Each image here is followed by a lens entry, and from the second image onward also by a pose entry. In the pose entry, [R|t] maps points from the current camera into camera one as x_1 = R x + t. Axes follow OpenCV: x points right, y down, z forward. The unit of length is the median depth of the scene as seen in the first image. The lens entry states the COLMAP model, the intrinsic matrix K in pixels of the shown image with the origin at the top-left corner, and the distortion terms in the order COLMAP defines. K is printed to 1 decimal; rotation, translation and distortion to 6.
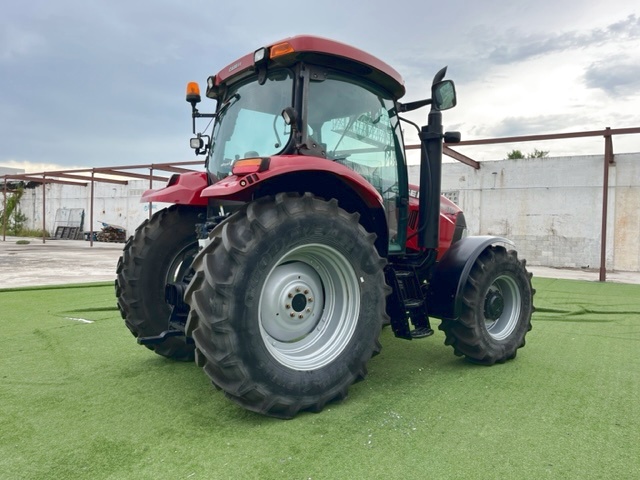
lens RADIAL K [[486.1, 0, 314.7], [0, 486.1, 237.3], [0, 0, 1]] dist [0.065762, -0.095609]
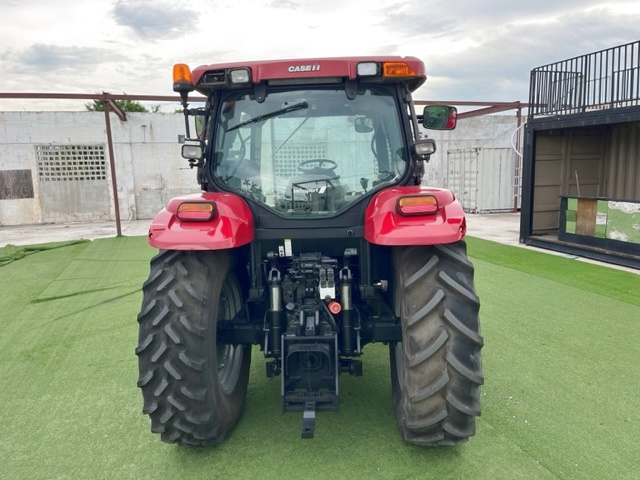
lens RADIAL K [[486.1, 0, 326.3], [0, 486.1, 237.1], [0, 0, 1]] dist [0.065762, -0.095609]
pose [[0.633527, -0.152011, 0.758641, -0.756060], [0.054844, 0.986867, 0.151942, -0.185785], [-0.771774, -0.054652, 0.633544, 0.426415]]
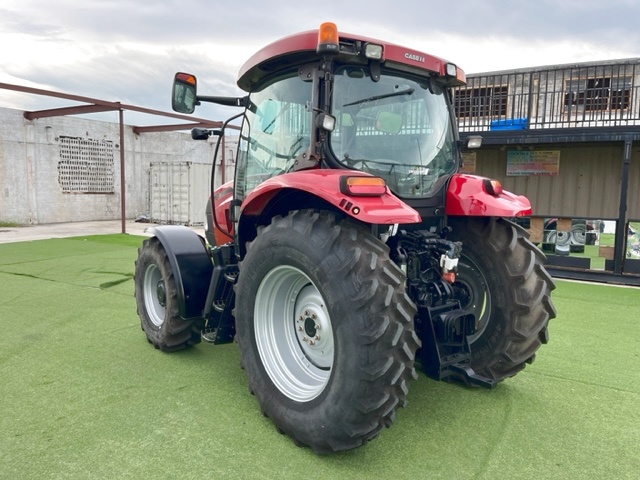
lens RADIAL K [[486.1, 0, 322.1], [0, 486.1, 240.2], [0, 0, 1]] dist [0.065762, -0.095609]
pose [[-0.058110, -0.135298, 0.989099, -1.003715], [-0.004546, 0.990799, 0.135264, -0.138868], [-0.998300, 0.003364, -0.058191, 1.159999]]
